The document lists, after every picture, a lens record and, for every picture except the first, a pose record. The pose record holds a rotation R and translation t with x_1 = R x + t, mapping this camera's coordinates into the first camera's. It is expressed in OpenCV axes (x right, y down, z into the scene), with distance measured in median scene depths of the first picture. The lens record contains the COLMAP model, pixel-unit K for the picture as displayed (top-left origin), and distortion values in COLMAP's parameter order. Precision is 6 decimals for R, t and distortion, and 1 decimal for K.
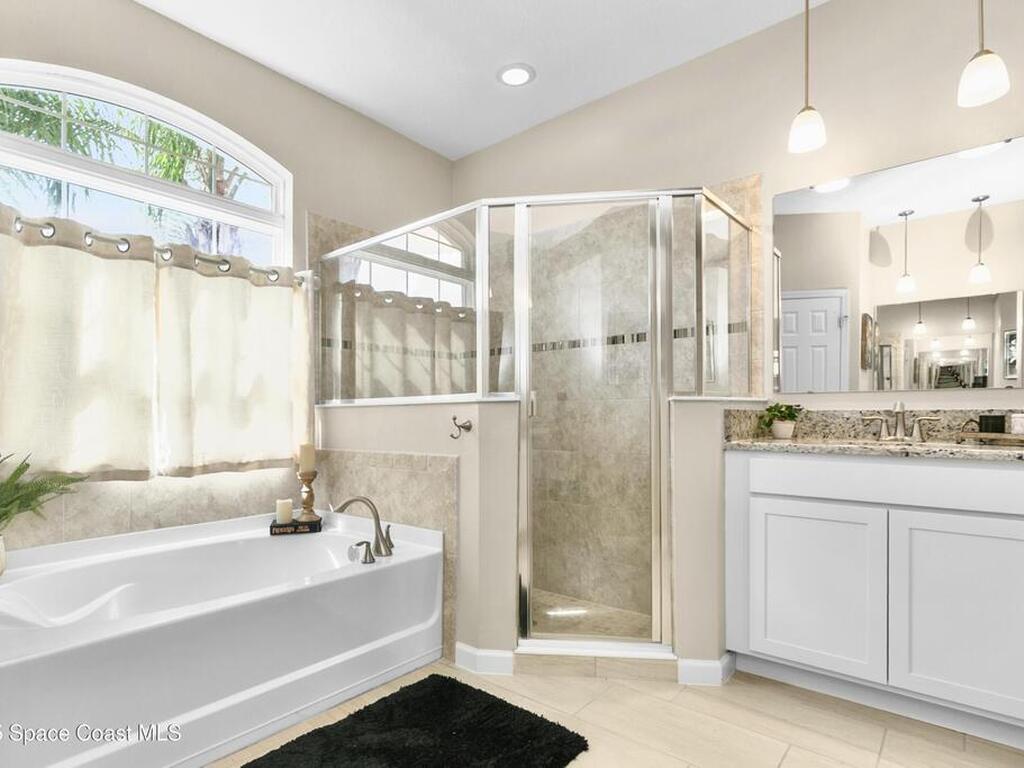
lens RADIAL K [[556.4, 0, 509.9], [0, 556.4, 419.3], [0, 0, 1]] dist [0.005326, 0.000342]
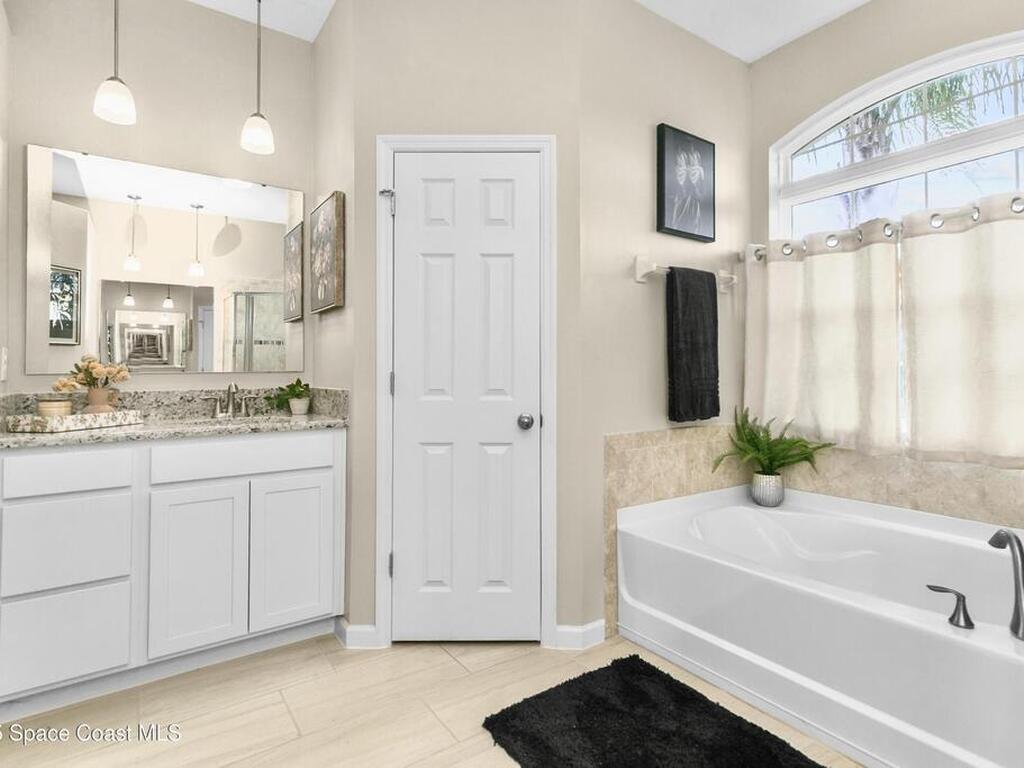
lens RADIAL K [[552.8, 0, 514.0], [0, 552.8, 359.4], [0, 0, 1]] dist [0.010133, 0.000048]
pose [[-0.263644, -0.013180, -0.964530, 0.507576], [-0.004327, 0.999913, -0.012481, -0.051593], [0.964610, 0.000883, -0.263678, 0.608262]]
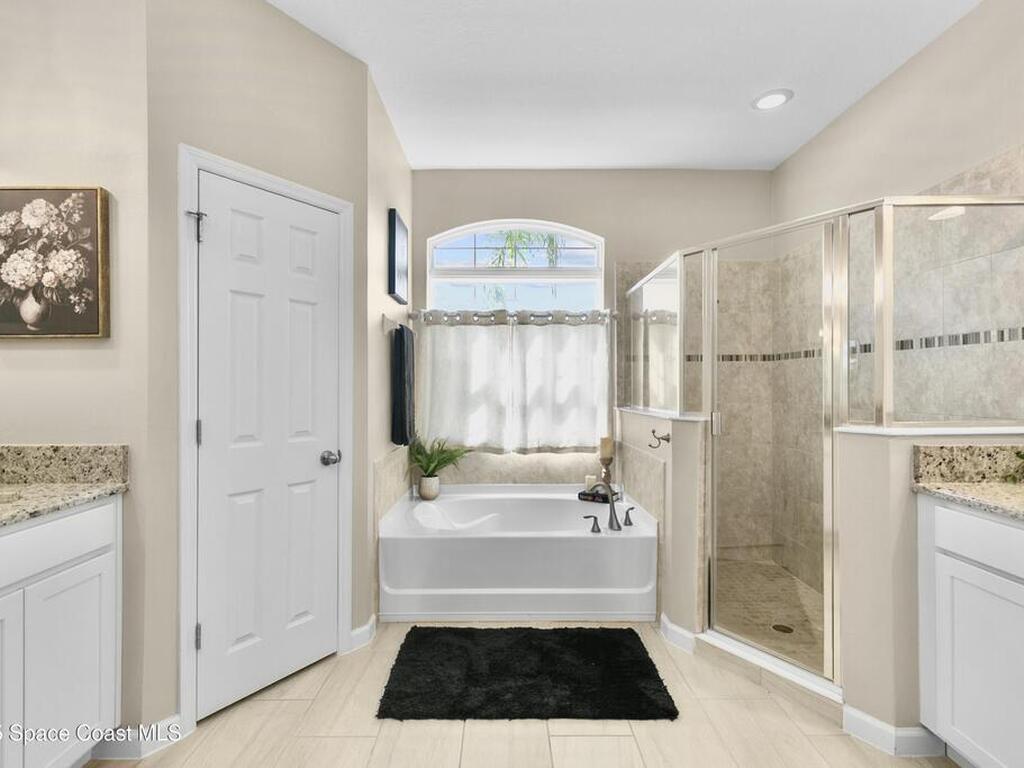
lens RADIAL K [[528.6, 0, 512.0], [0, 528.6, 384.0], [0, 0, 1]] dist [0.002604, -0.000409]
pose [[0.650112, 0.005442, -0.759819, 0.564953], [-0.008963, 0.999960, -0.000506, -0.099945], [0.759786, 0.007140, 0.650135, -0.016278]]
